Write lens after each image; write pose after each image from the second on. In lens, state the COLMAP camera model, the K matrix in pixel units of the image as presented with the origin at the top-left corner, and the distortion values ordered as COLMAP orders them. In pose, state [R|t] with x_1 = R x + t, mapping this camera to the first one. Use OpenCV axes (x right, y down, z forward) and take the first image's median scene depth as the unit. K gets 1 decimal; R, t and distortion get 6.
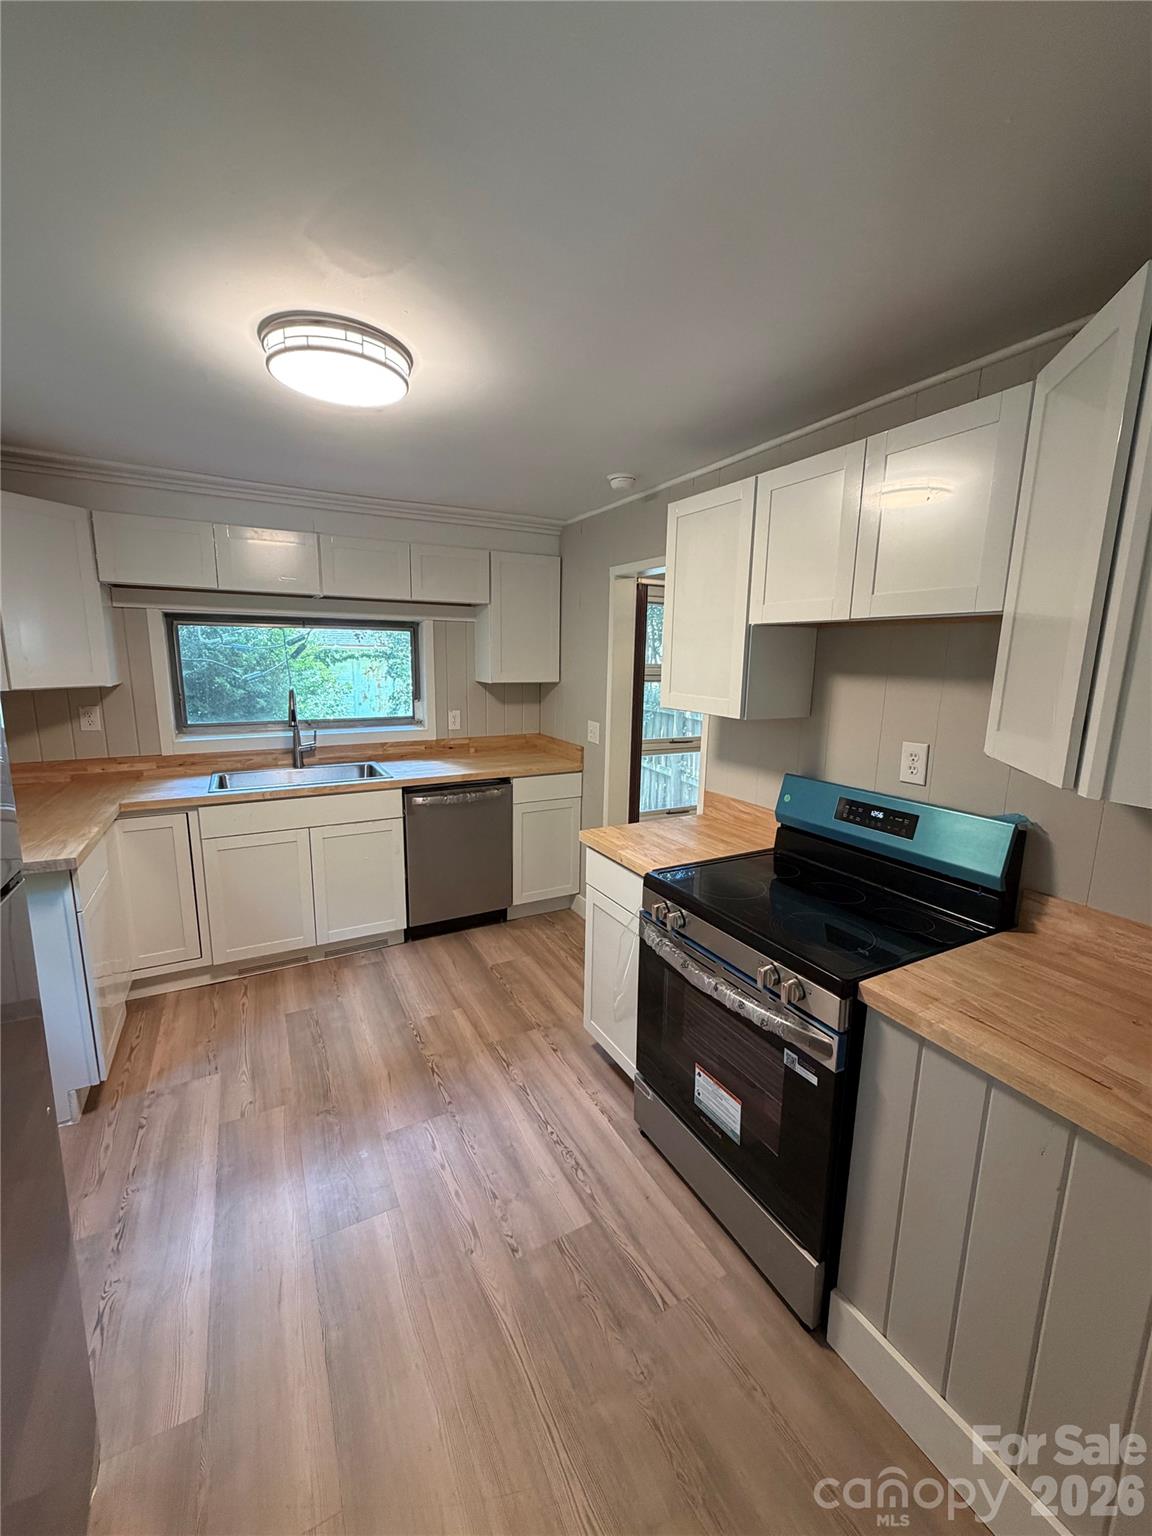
lens RADIAL K [[611.7, 0, 568.2], [0, 611.7, 765.4], [0, 0, 1]] dist [-0.000050, 0.000239]
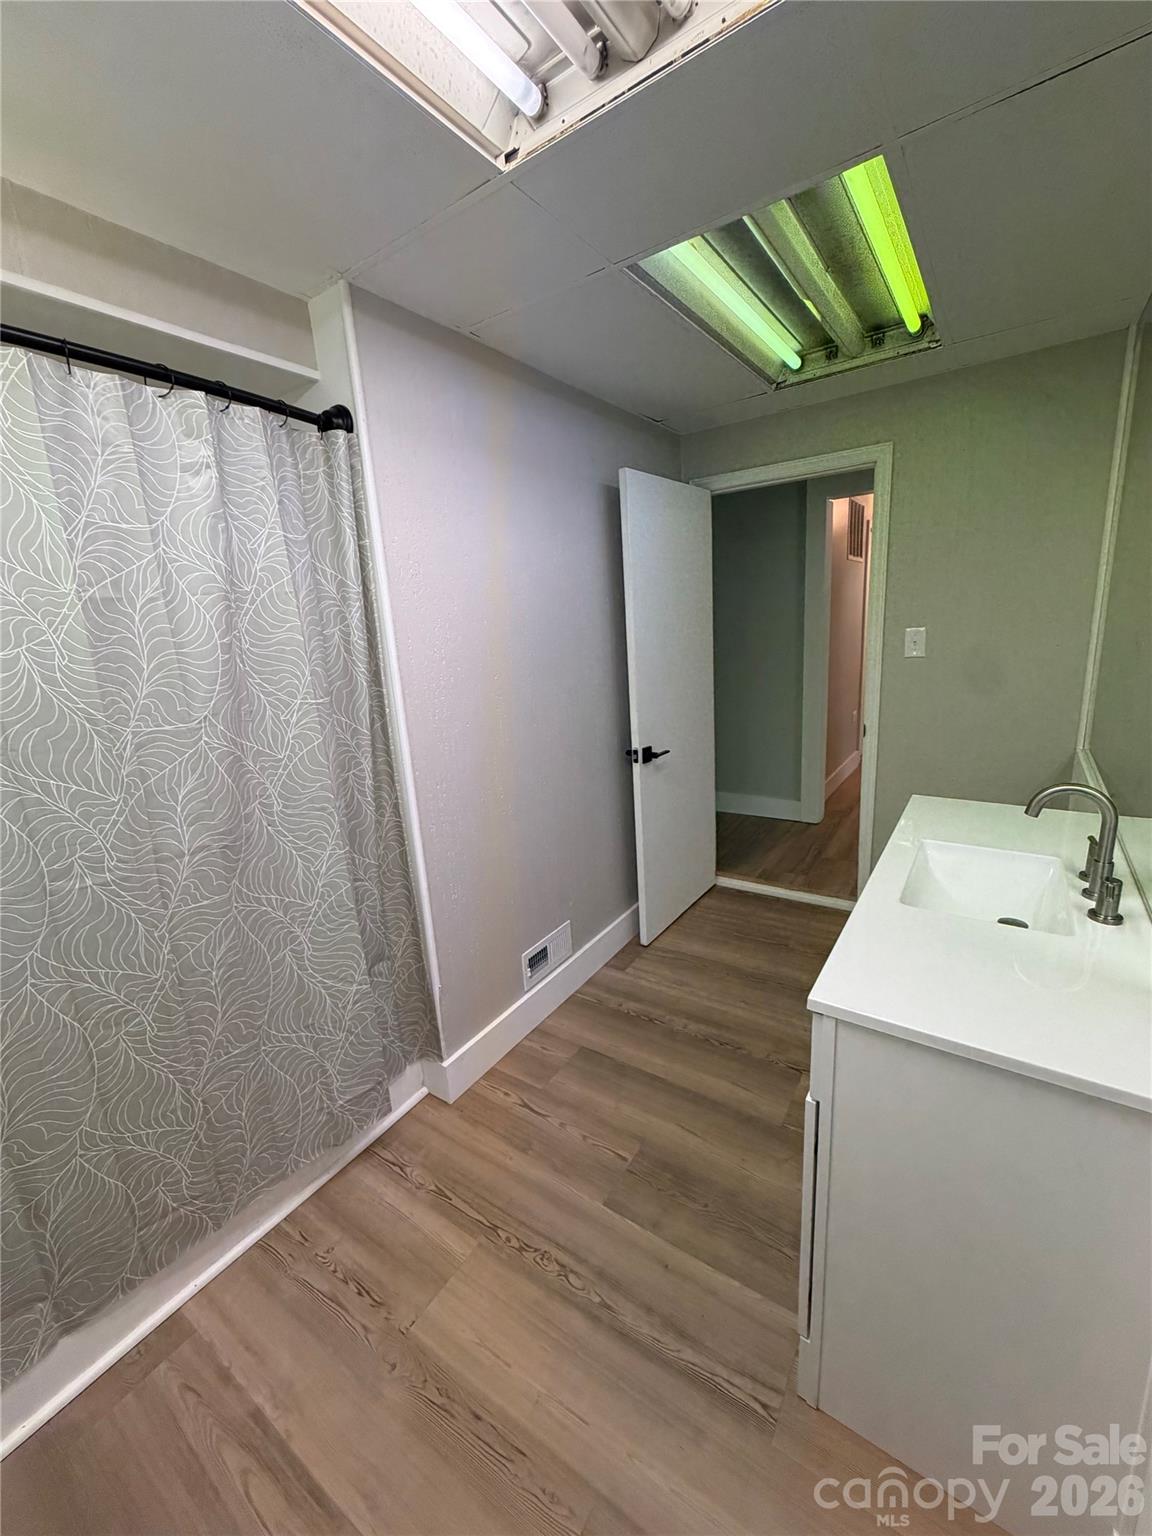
lens RADIAL K [[611.7, 0, 583.5], [0, 611.7, 764.4], [0, 0, 1]] dist [-0.000050, 0.000239]
pose [[0.878249, -0.188781, 0.439363, -0.124316], [0.163719, 0.981955, 0.094656, -0.022674], [-0.449304, -0.011200, 0.893309, 0.216717]]
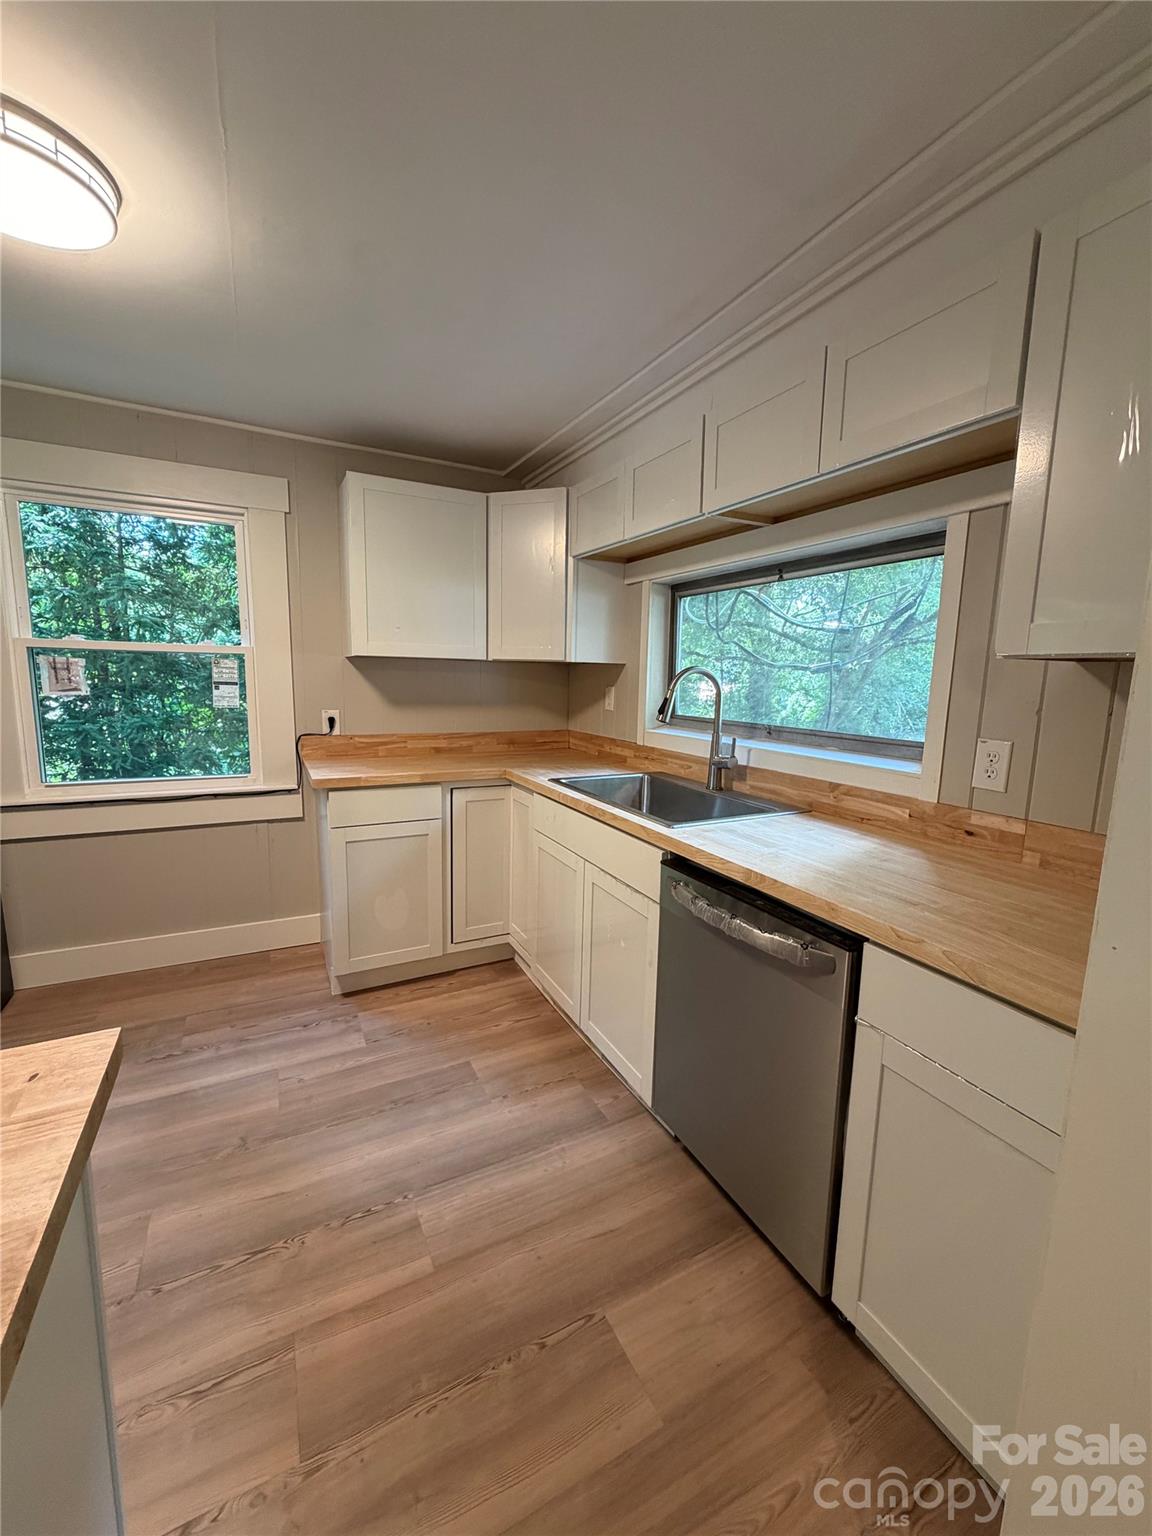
lens RADIAL K [[611.7, 0, 577.1], [0, 611.7, 762.6], [0, 0, 1]] dist [-0.000050, 0.000239]
pose [[-0.005444, 0.131222, -0.991338, 0.270468], [-0.203480, 0.970467, 0.129576, -0.100902], [0.979064, 0.202423, 0.021418, 1.021626]]
